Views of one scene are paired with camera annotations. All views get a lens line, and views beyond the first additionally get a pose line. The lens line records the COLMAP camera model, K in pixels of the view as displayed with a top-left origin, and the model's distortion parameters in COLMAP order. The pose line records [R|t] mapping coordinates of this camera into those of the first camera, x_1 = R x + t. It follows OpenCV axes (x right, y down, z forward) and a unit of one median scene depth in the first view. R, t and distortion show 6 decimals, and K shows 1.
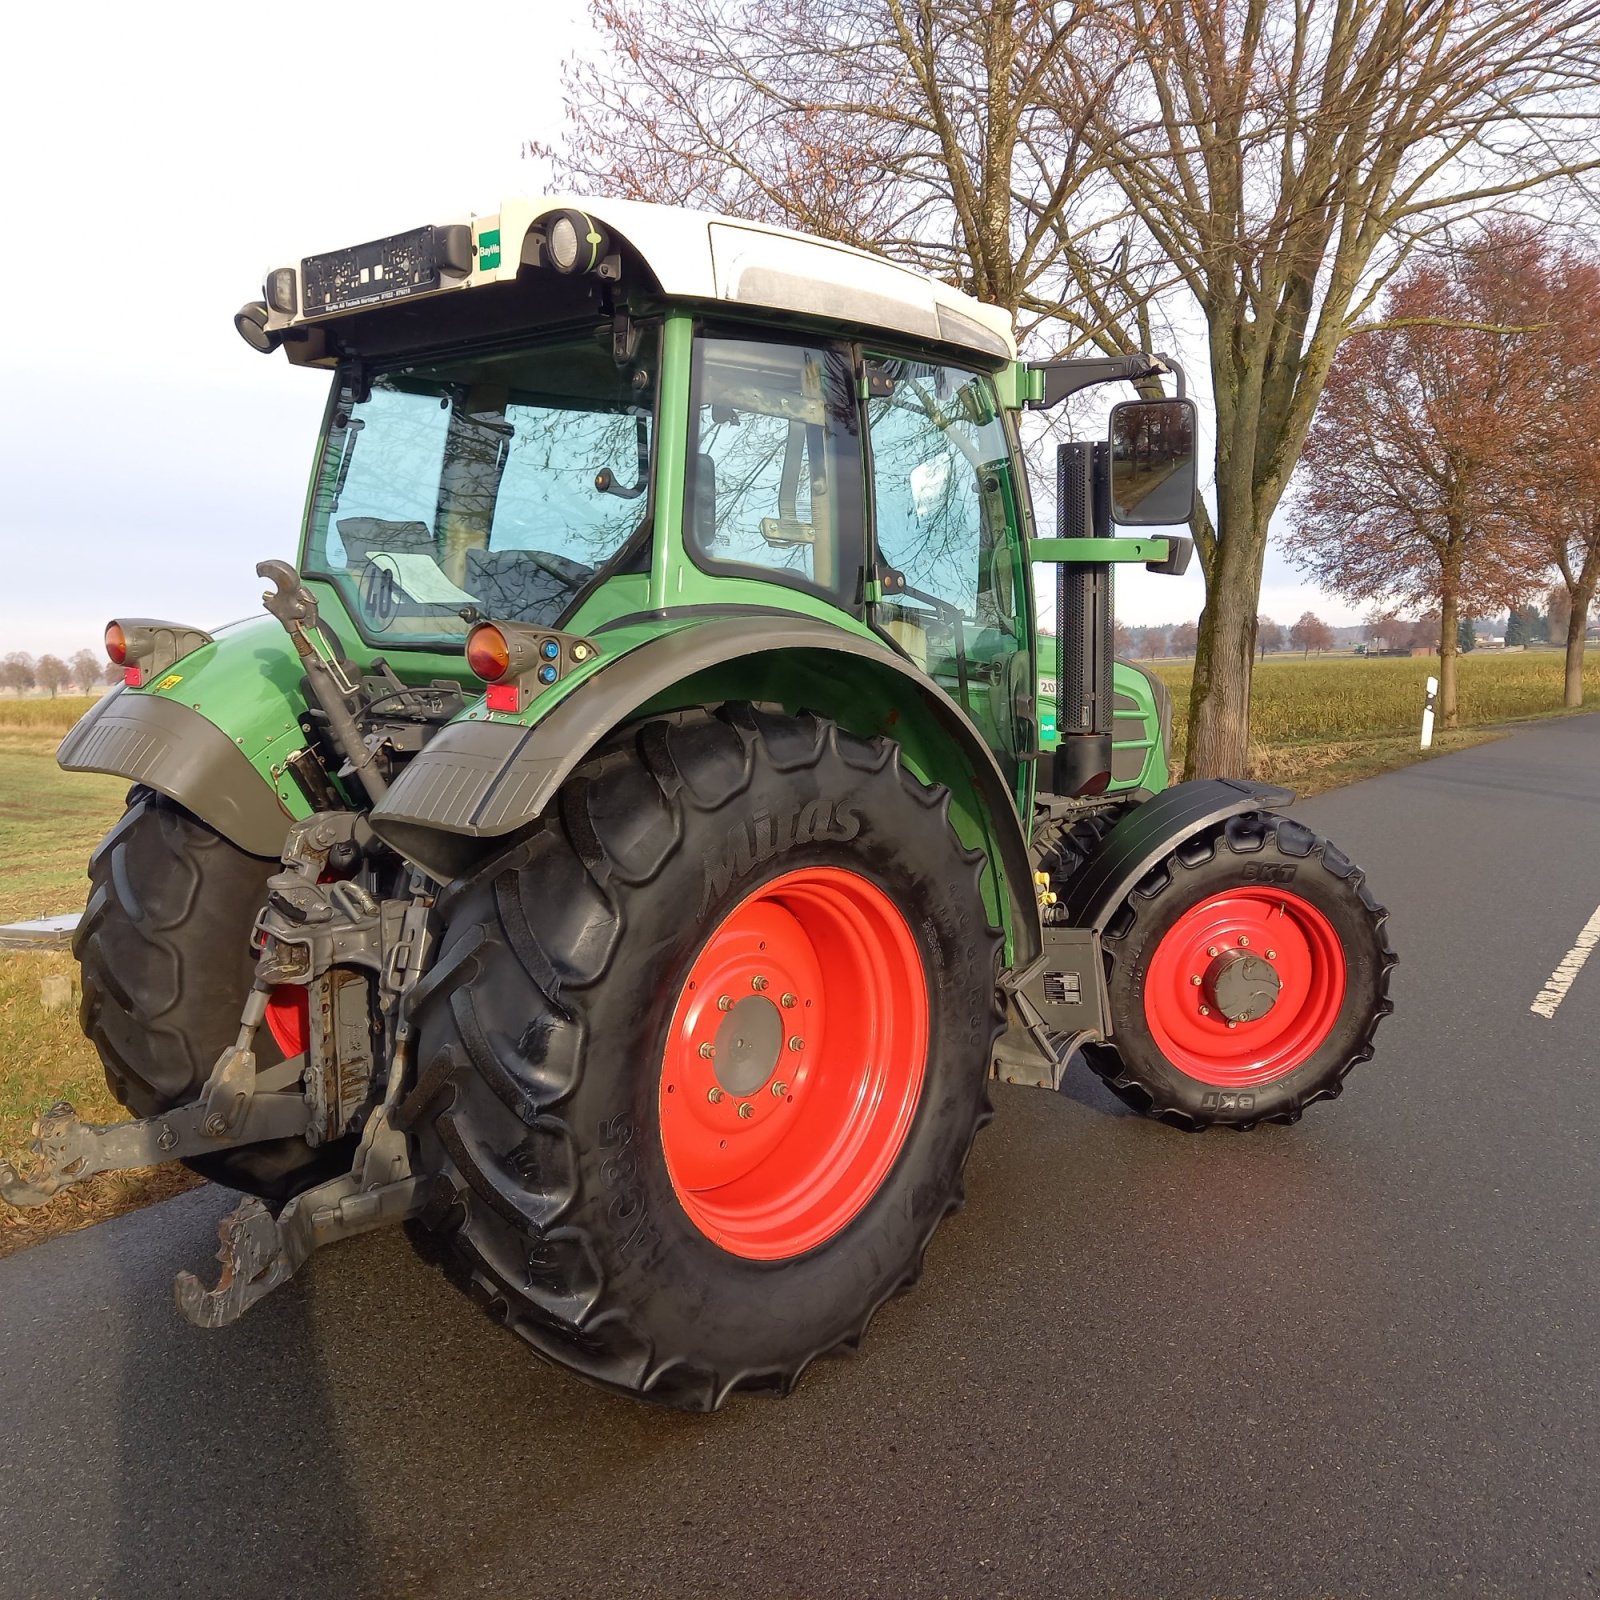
lens RADIAL K [[1546.7, 0, 800.0], [0, 1546.7, 800.0], [0, 0, 1]] dist [0.073629, -0.082003]
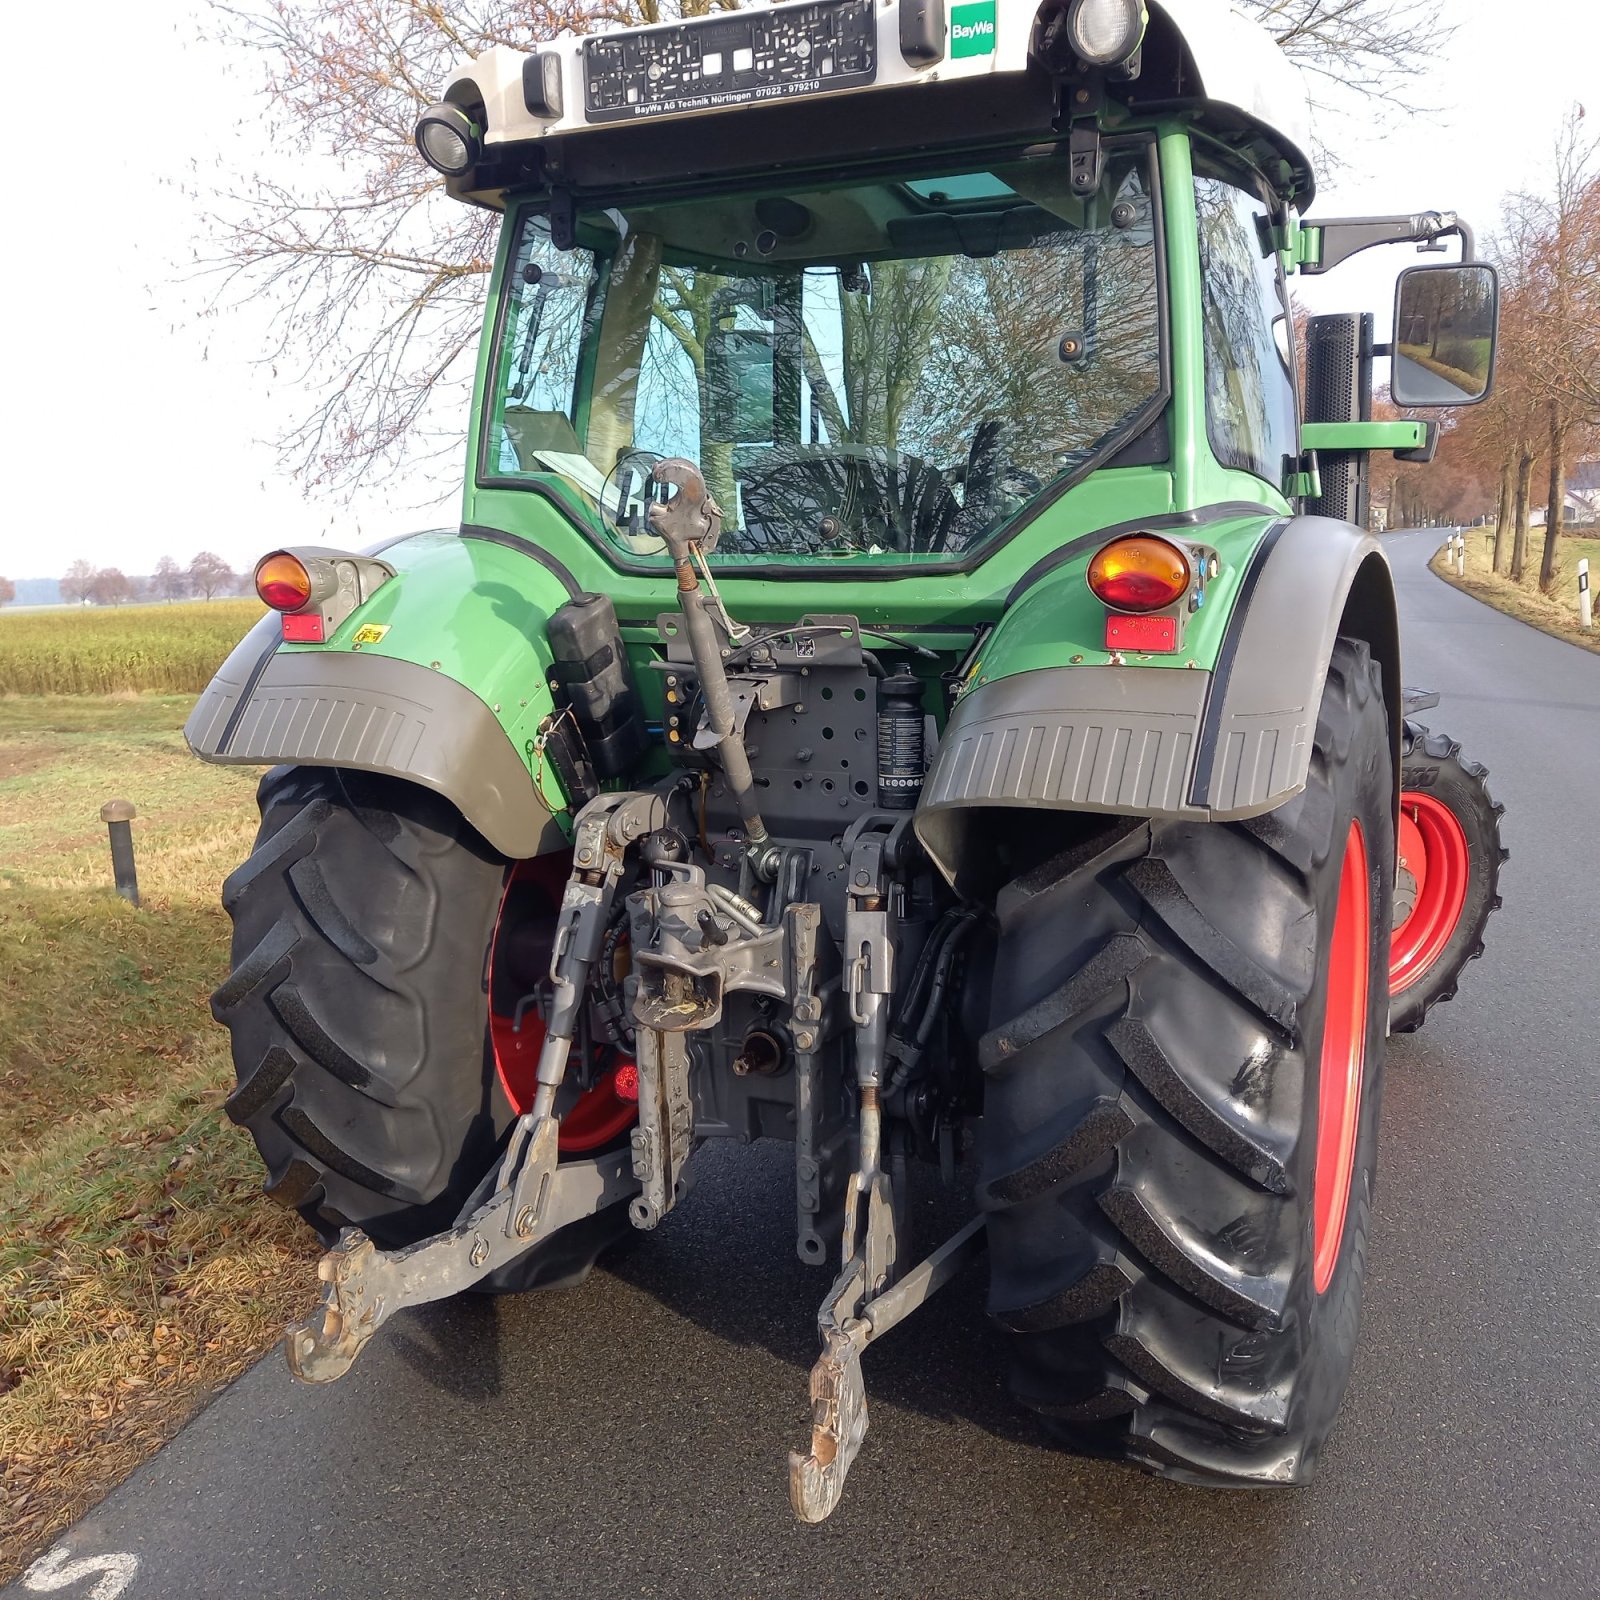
lens RADIAL K [[1546.7, 0, 800.0], [0, 1546.7, 800.0], [0, 0, 1]] dist [0.073629, -0.082003]
pose [[0.953456, -0.078061, 0.291253, -0.442437], [0.060964, 0.995866, 0.067337, -0.035630], [-0.295305, -0.046447, 0.954273, 0.249803]]
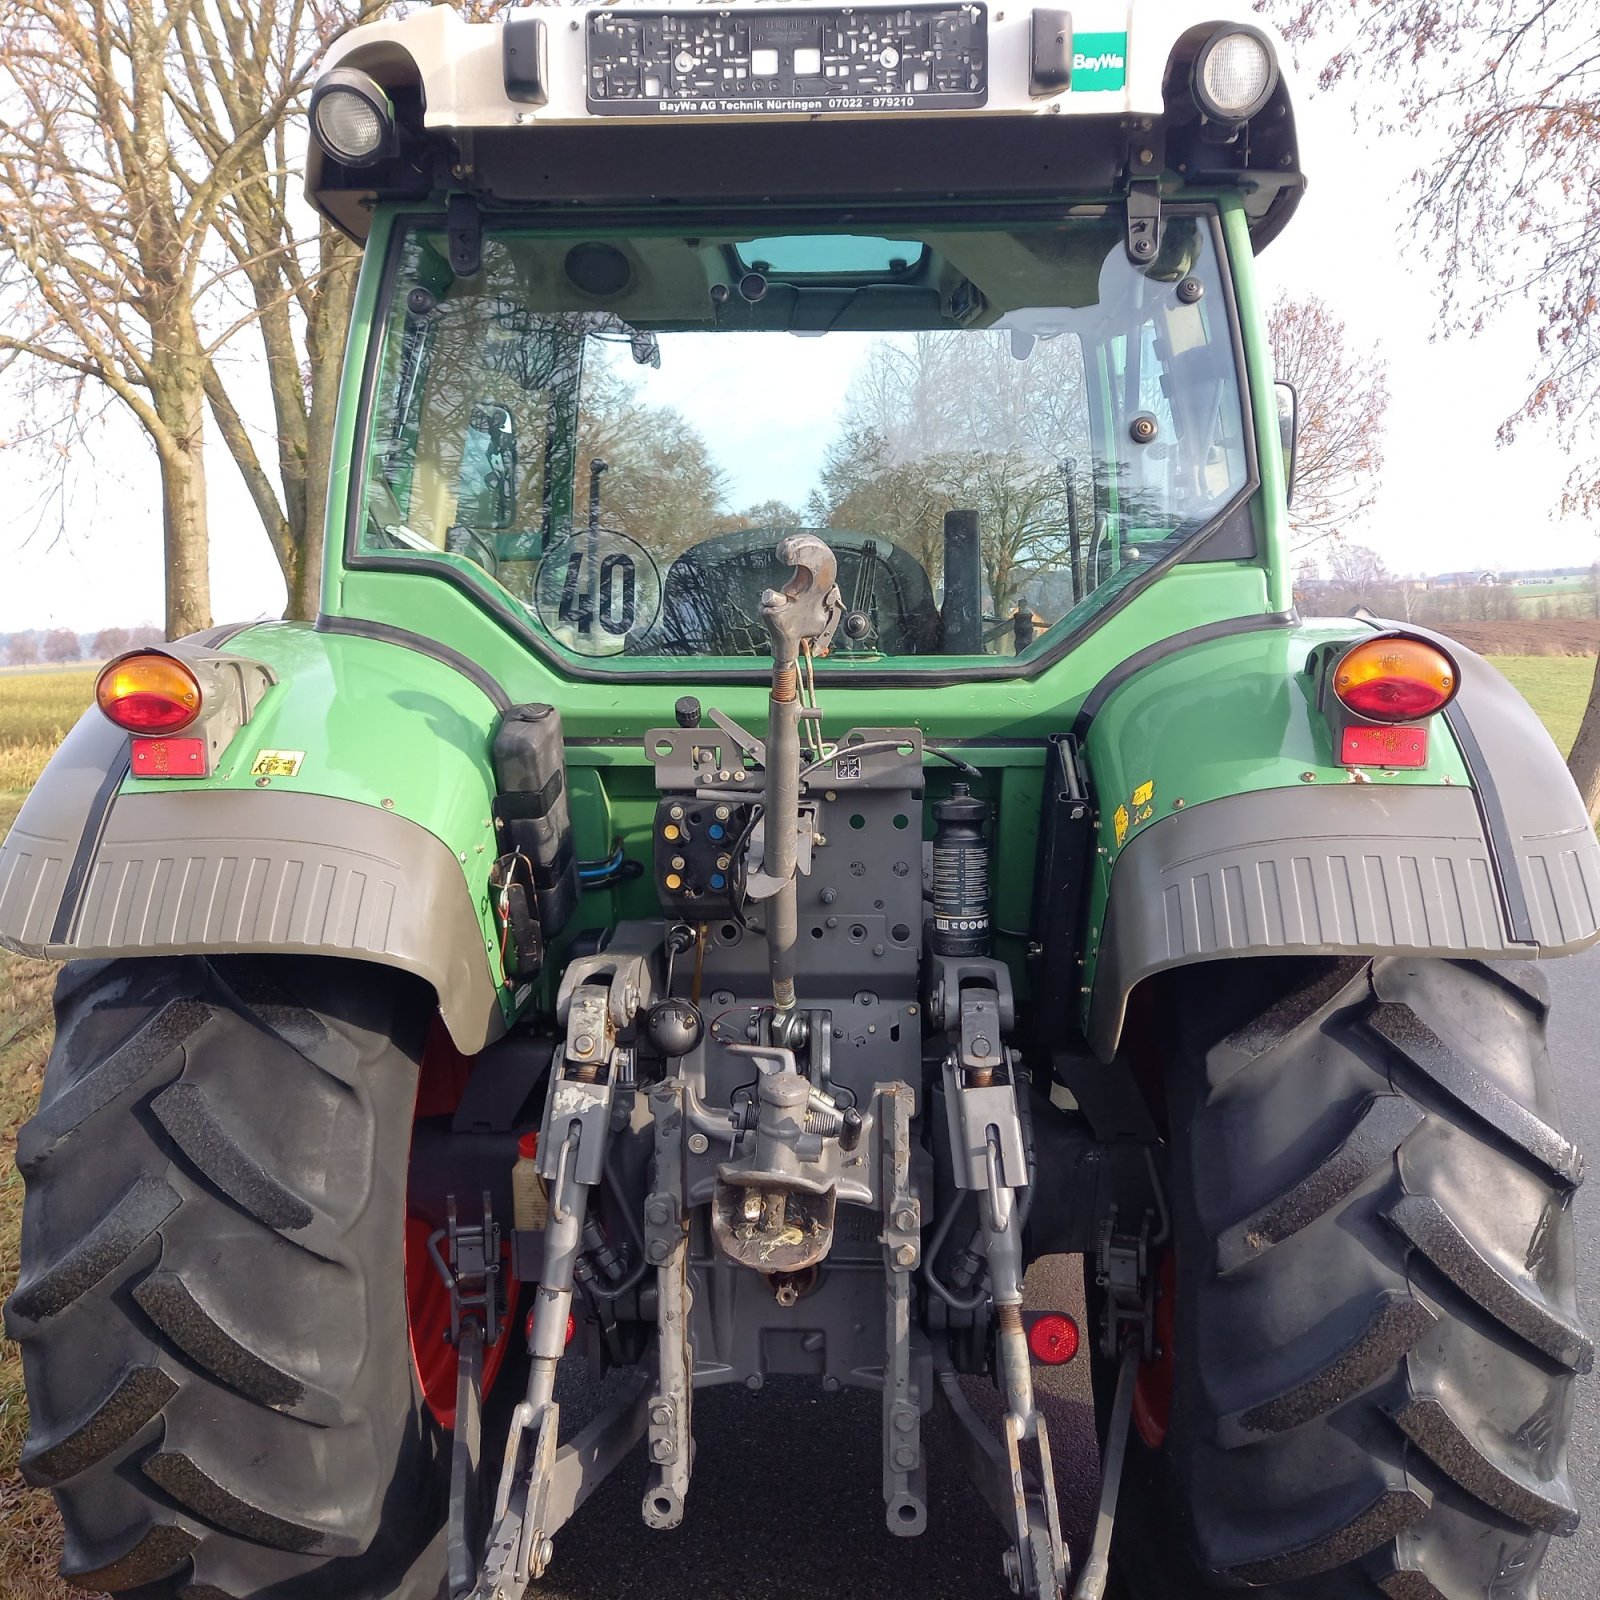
lens RADIAL K [[1546.7, 0, 800.0], [0, 1546.7, 800.0], [0, 0, 1]] dist [0.073629, -0.082003]
pose [[0.771054, -0.085742, 0.630970, -0.618282], [0.086655, 0.995804, 0.029426, -0.064908], [-0.630846, 0.031988, 0.775249, 0.493552]]
